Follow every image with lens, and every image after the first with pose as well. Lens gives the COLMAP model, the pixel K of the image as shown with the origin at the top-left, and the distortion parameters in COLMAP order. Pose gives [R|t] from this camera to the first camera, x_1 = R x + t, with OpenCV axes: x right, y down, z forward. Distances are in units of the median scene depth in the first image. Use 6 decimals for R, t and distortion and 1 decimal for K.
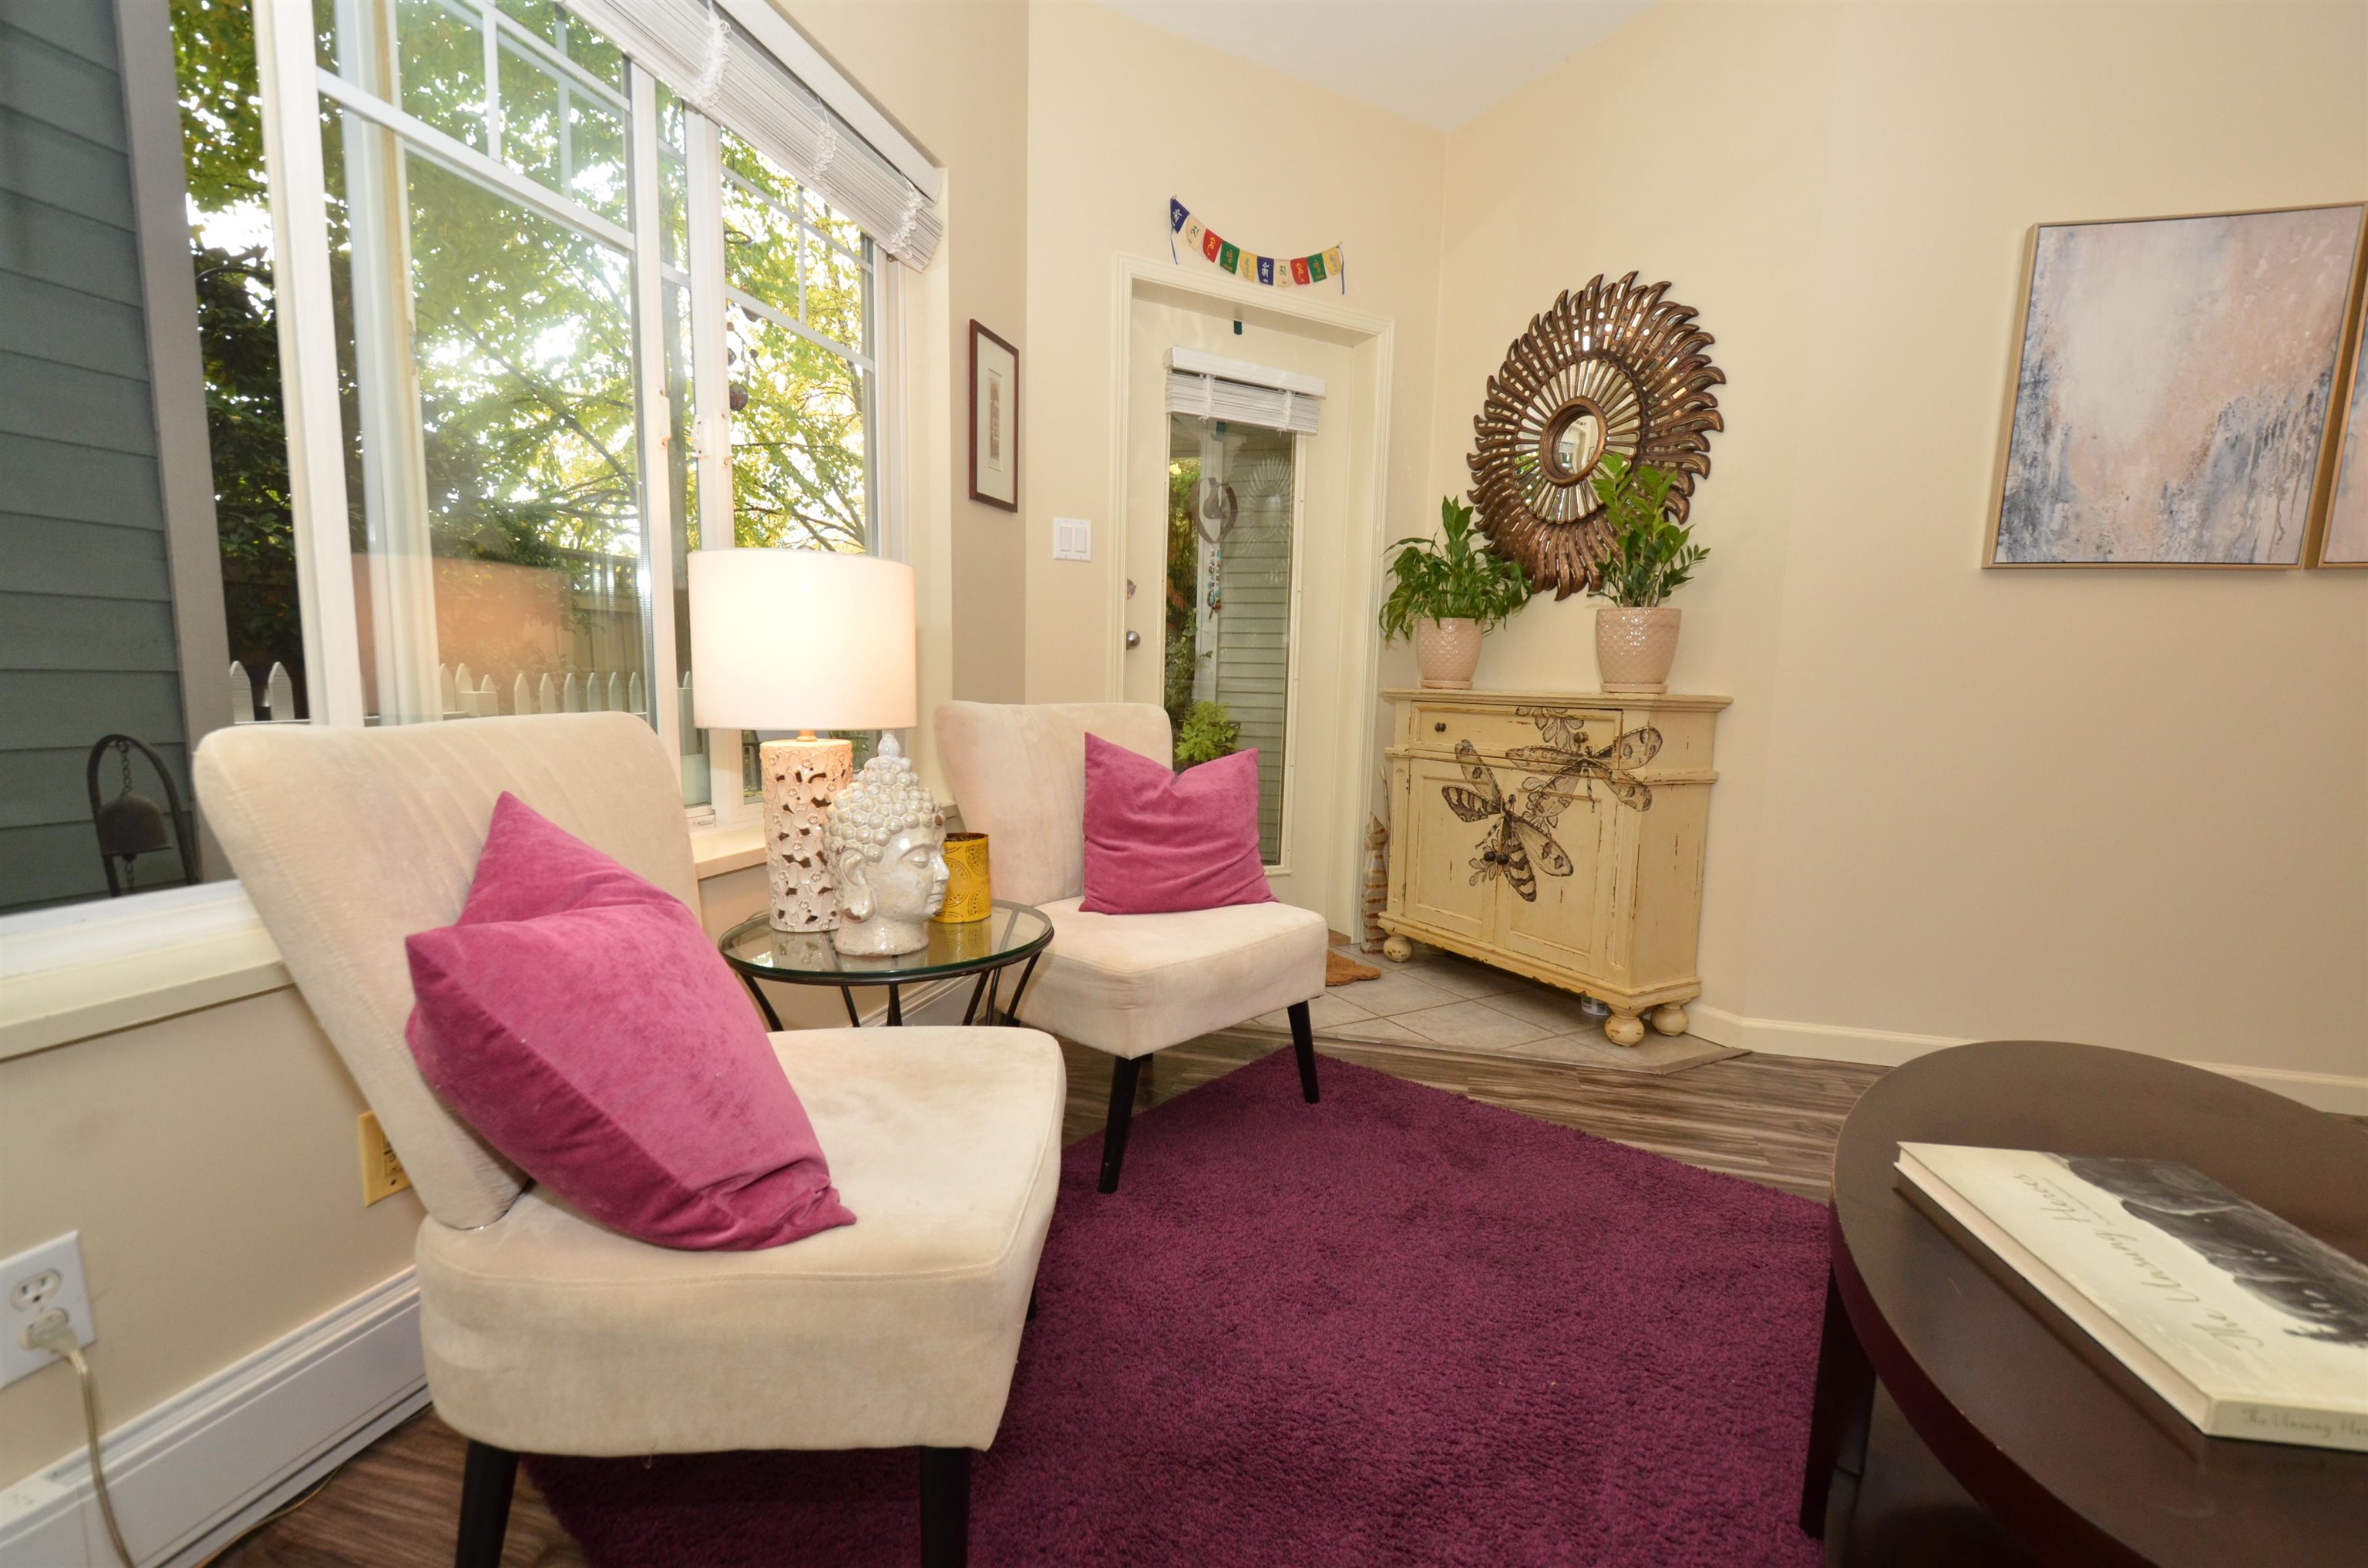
lens RADIAL K [[1027.6, 0, 1197.2], [0, 1027.6, 812.0], [0, 0, 1]] dist [0.003138, -0.003544]
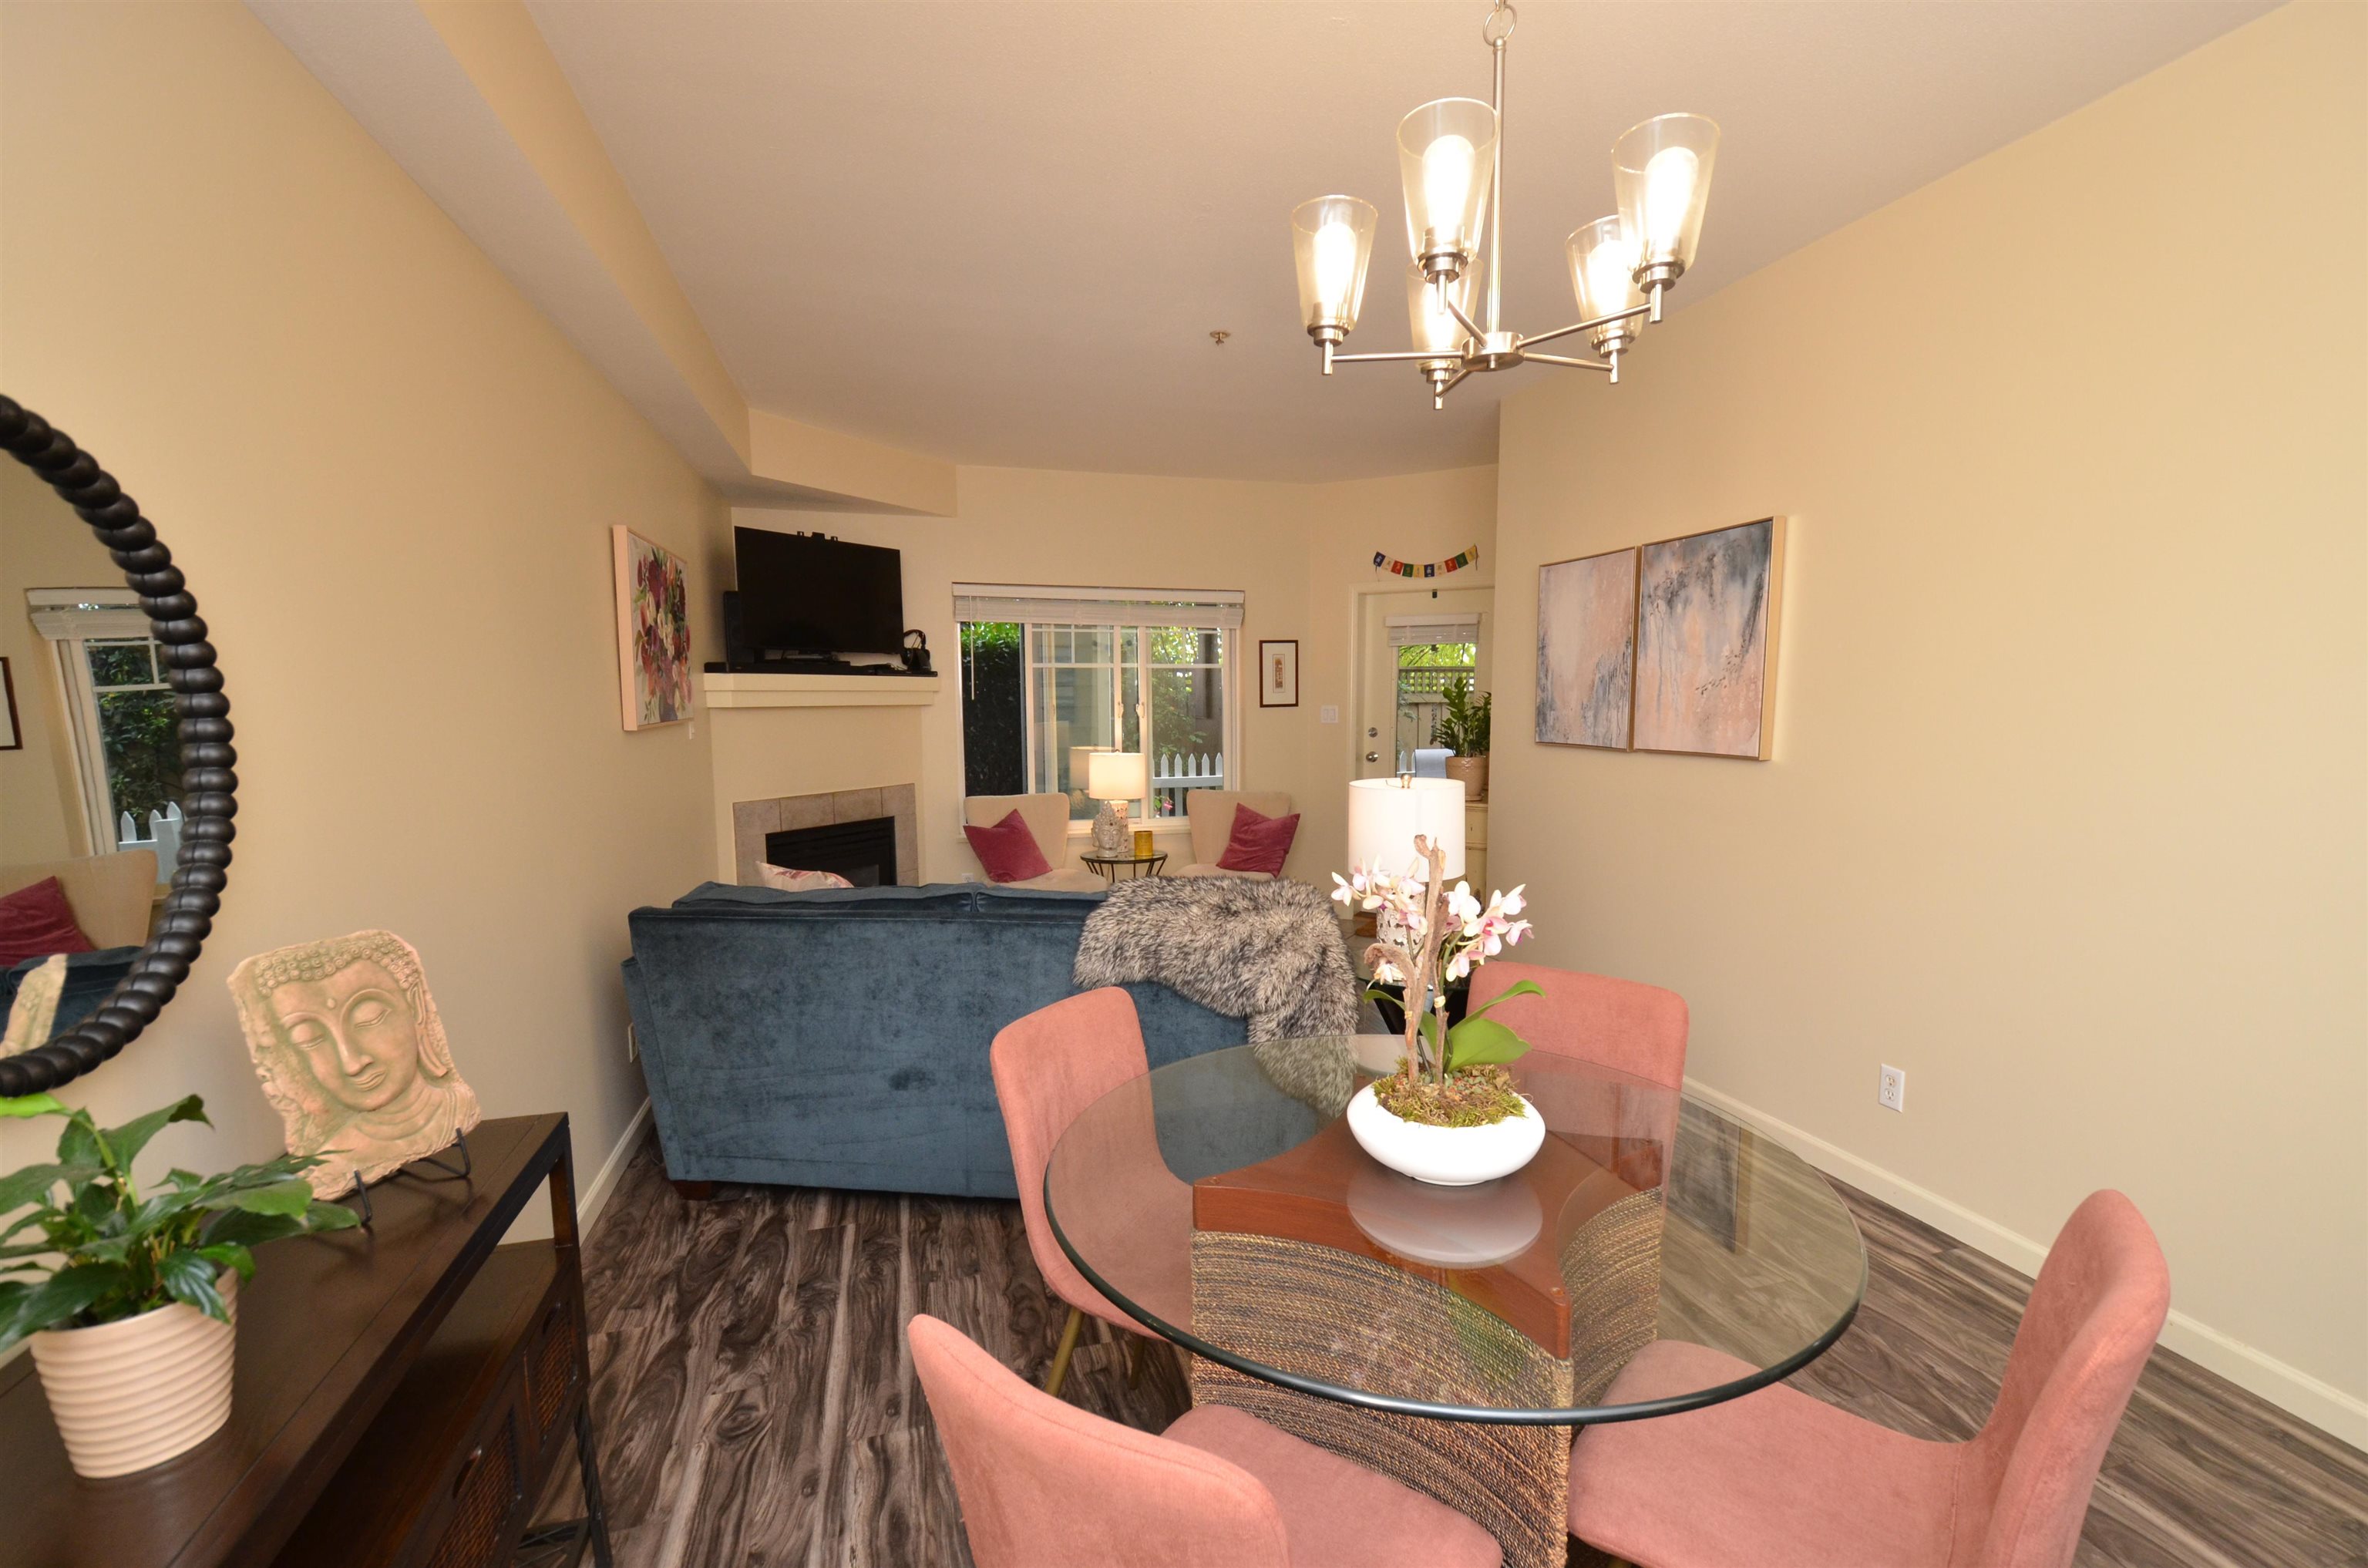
lens RADIAL K [[1027.6, 0, 1204.1], [0, 1027.6, 818.5], [0, 0, 1]] dist [0.003138, -0.003544]
pose [[0.515259, 0.075913, -0.853666, 2.182791], [-0.096834, 0.994848, 0.030021, -0.109283], [0.851546, 0.067195, 0.519955, -0.484366]]
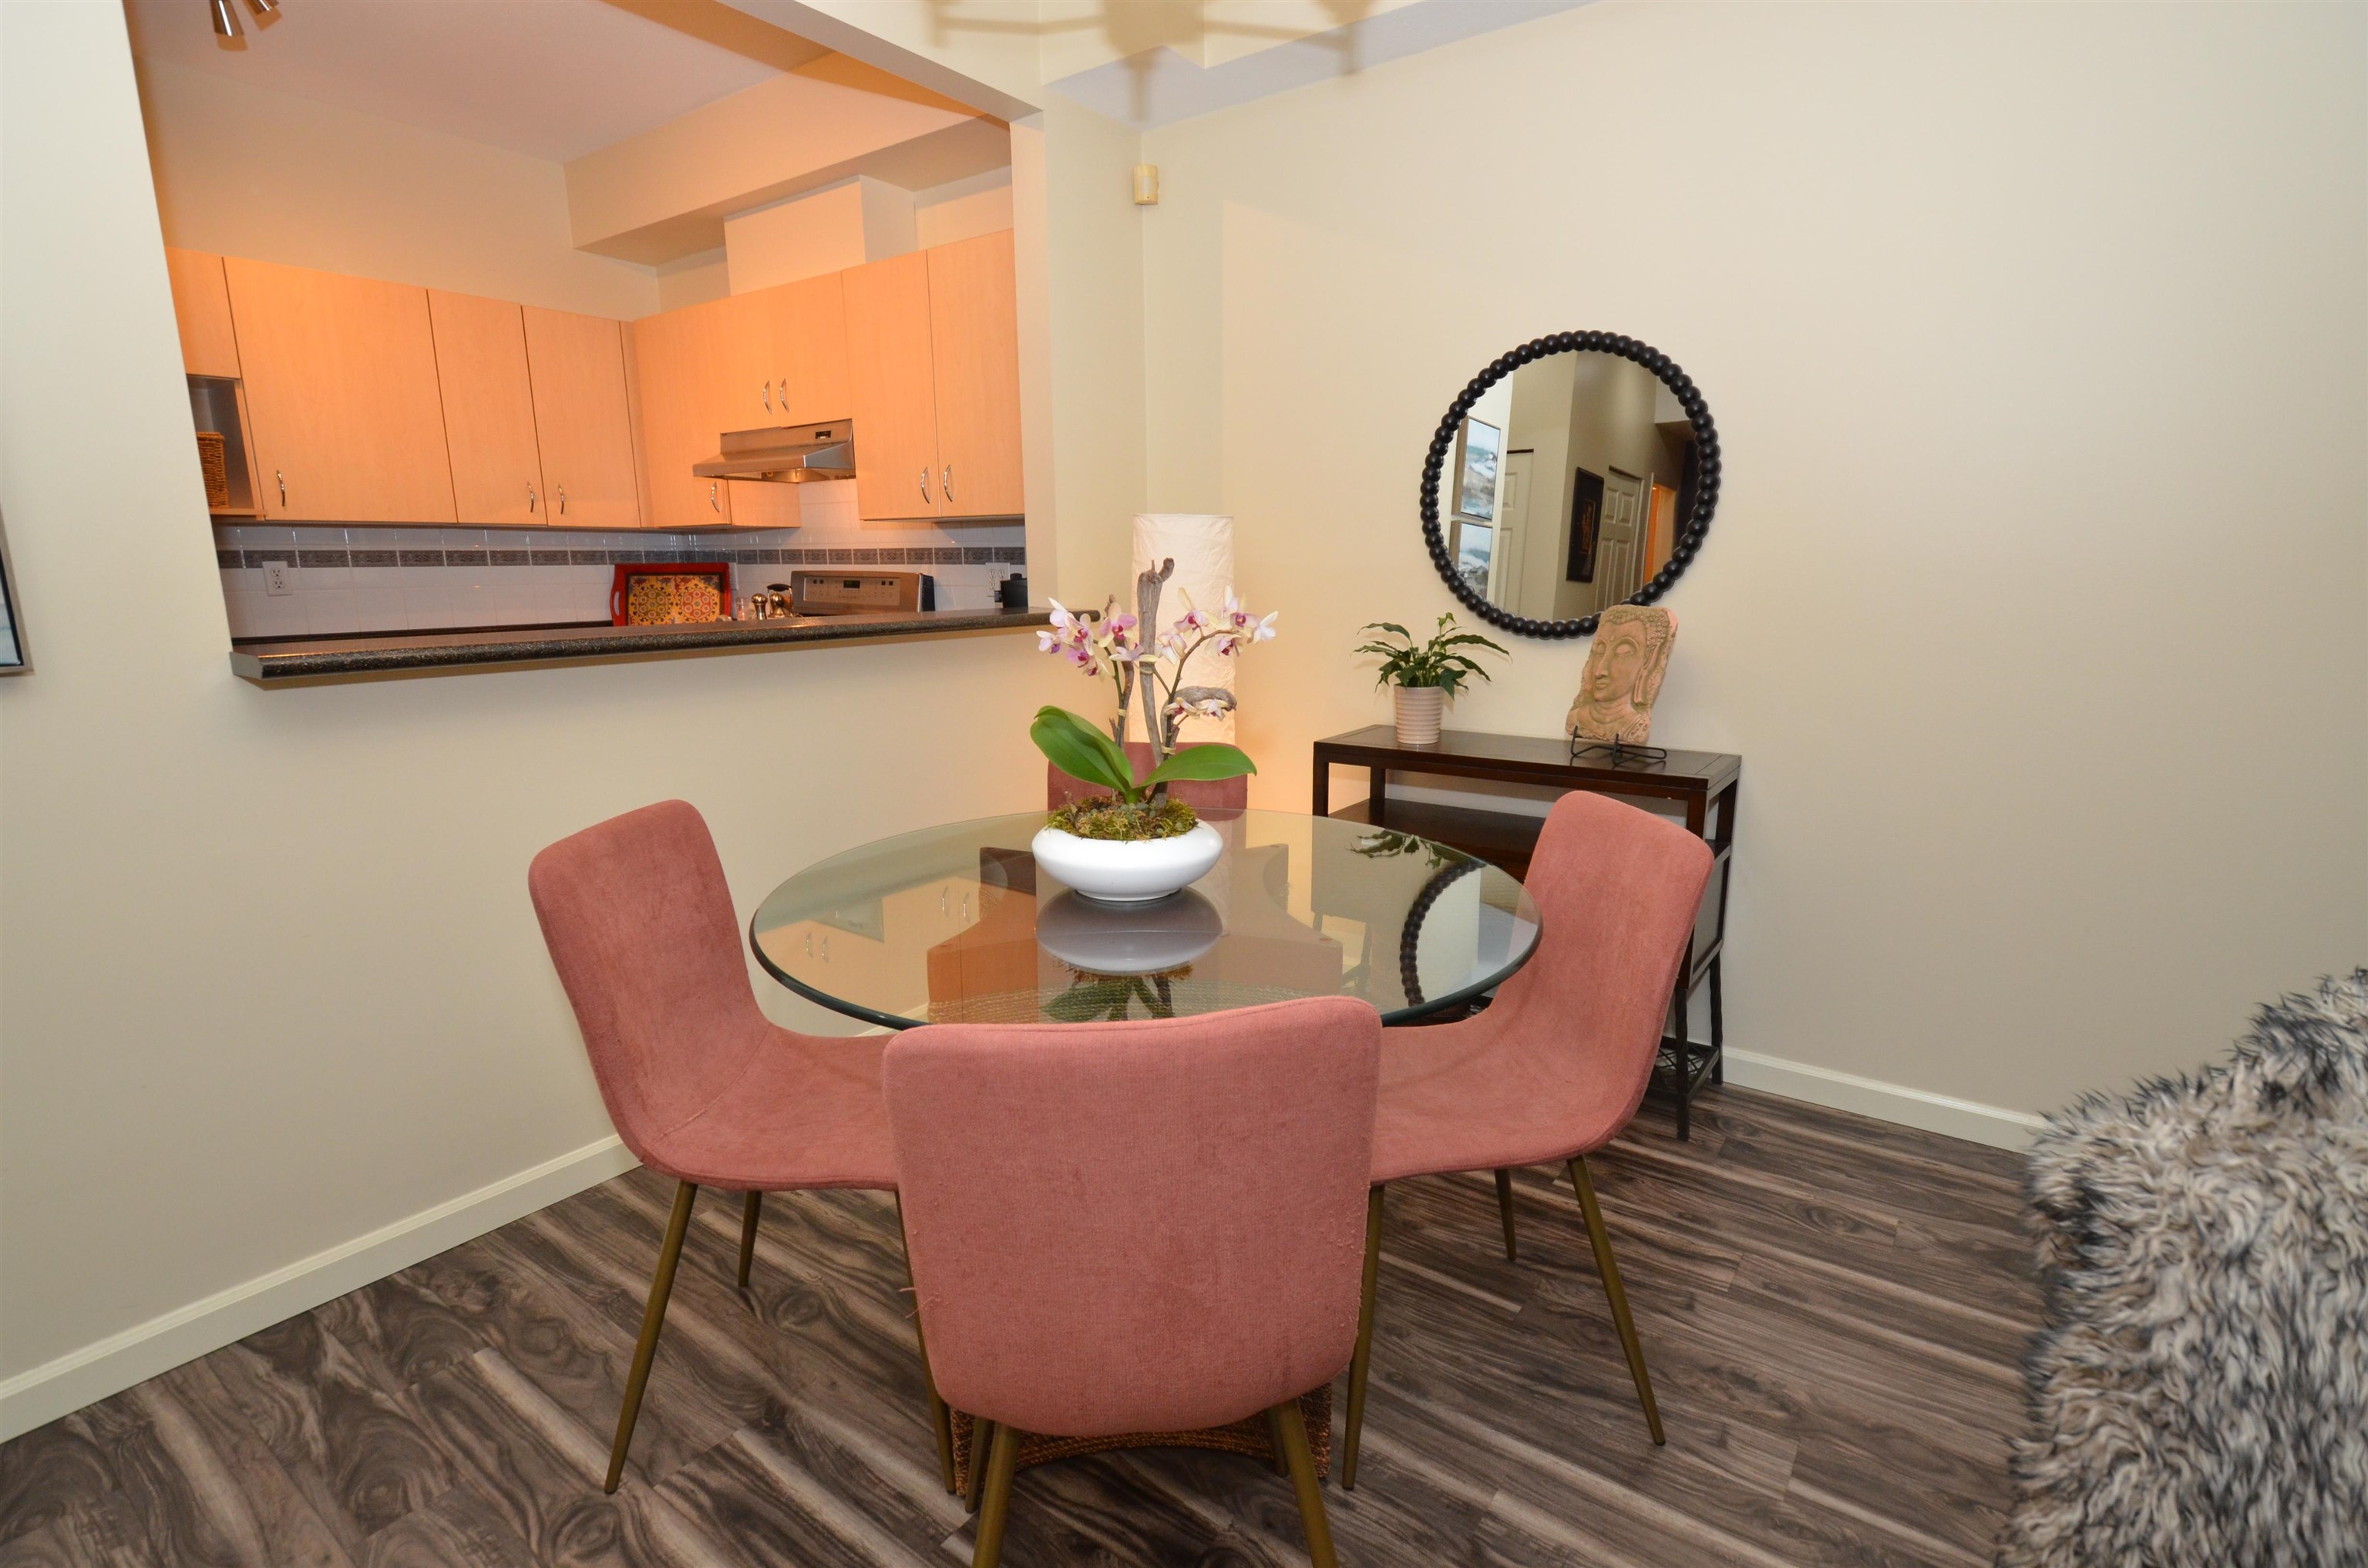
lens RADIAL K [[1143.8, 0, 1194.3], [0, 1143.8, 788.2], [0, 0, 1]] dist [-0.006558, -0.004552]
pose [[-0.934031, -0.091181, 0.345359, 1.430440], [0.028839, 0.944463, 0.327350, -0.186895], [-0.356027, 0.315714, -0.879528, 0.611211]]
